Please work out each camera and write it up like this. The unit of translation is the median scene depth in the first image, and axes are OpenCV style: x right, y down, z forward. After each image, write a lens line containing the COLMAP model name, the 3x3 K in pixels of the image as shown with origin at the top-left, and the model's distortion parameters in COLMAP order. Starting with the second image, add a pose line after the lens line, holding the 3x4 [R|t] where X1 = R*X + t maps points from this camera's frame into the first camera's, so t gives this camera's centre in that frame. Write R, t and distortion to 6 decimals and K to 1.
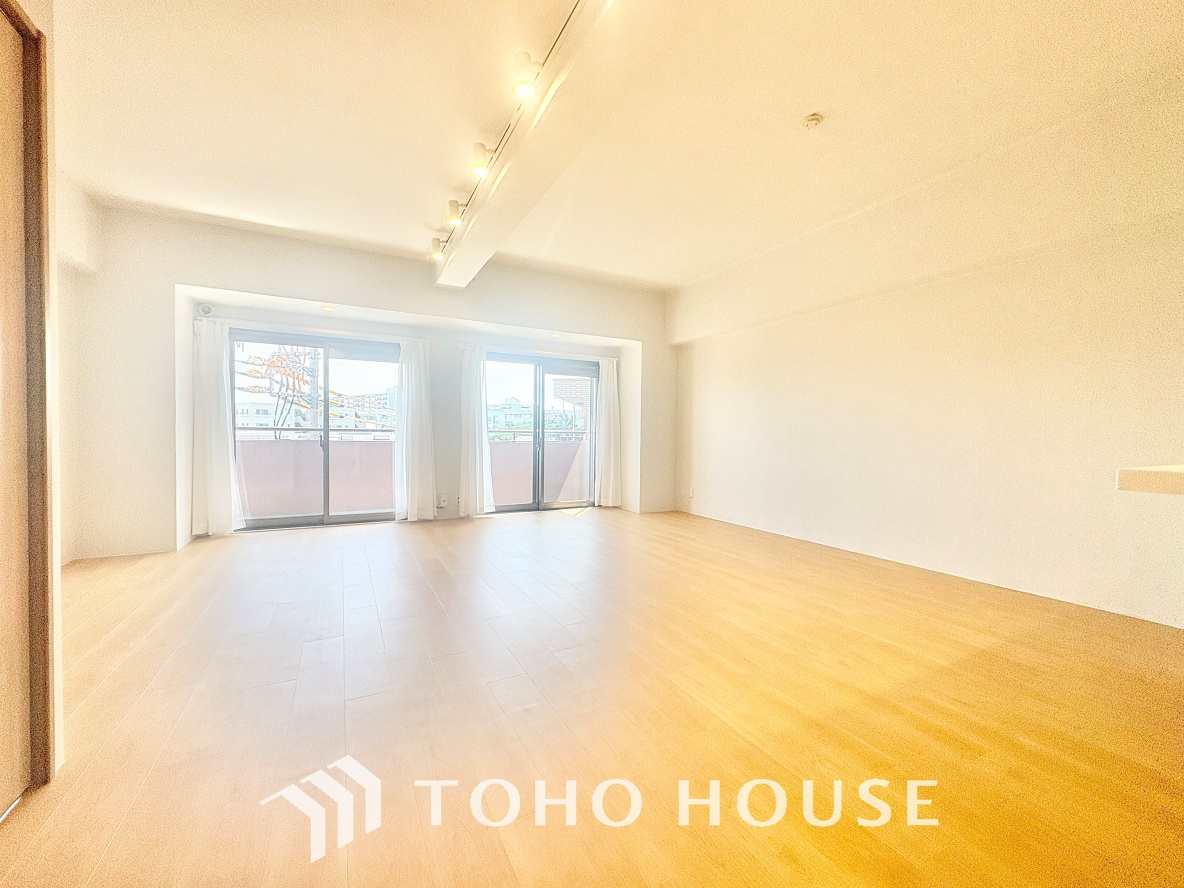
lens RADIAL K [[472.6, 0, 594.5], [0, 472.6, 440.6], [0, 0, 1]] dist [0.001733, -0.000137]
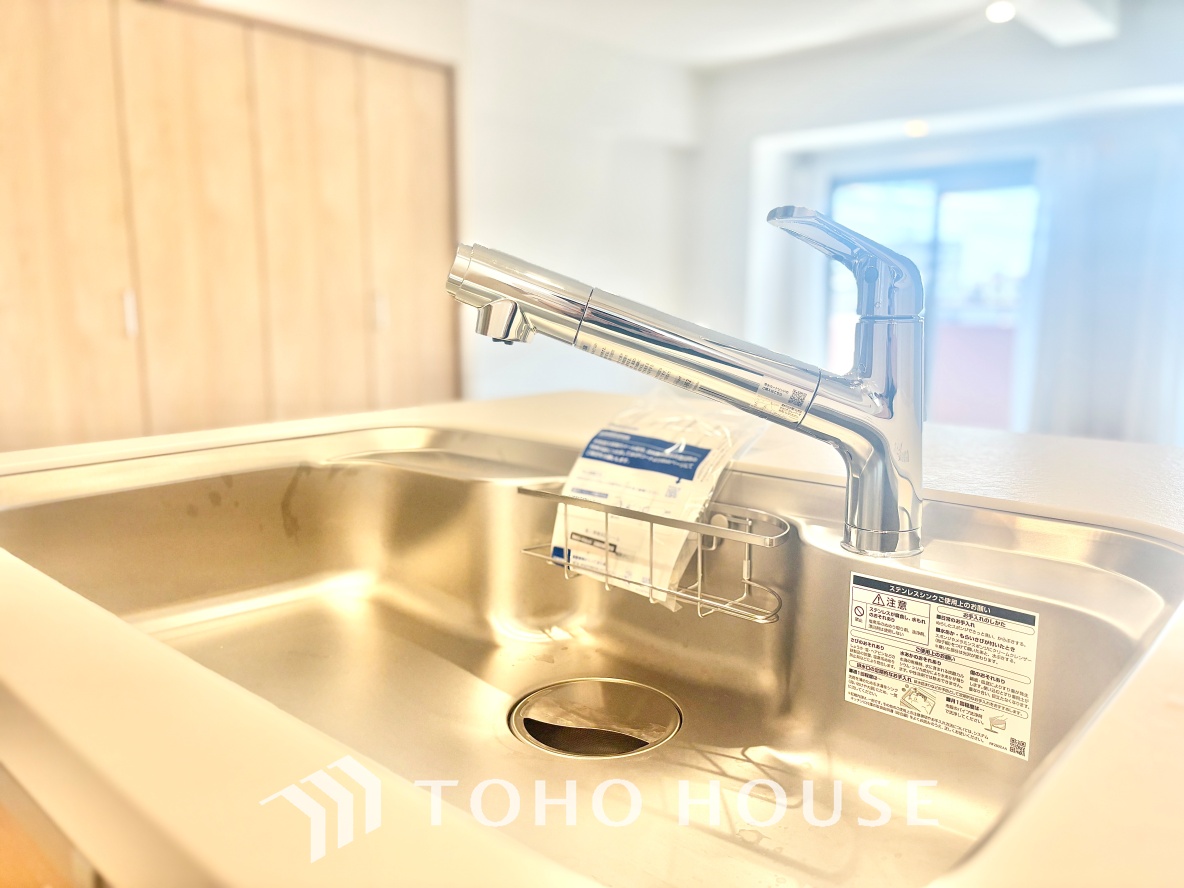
lens RADIAL K [[945.0, 0, 602.2], [0, 945.0, 443.7], [0, 0, 1]] dist [0.003744, -0.004563]
pose [[0.336846, 0.133630, -0.932029, 0.508474], [-0.010623, 0.990354, 0.138153, -0.010712], [0.941500, -0.036635, 0.335017, 0.089150]]
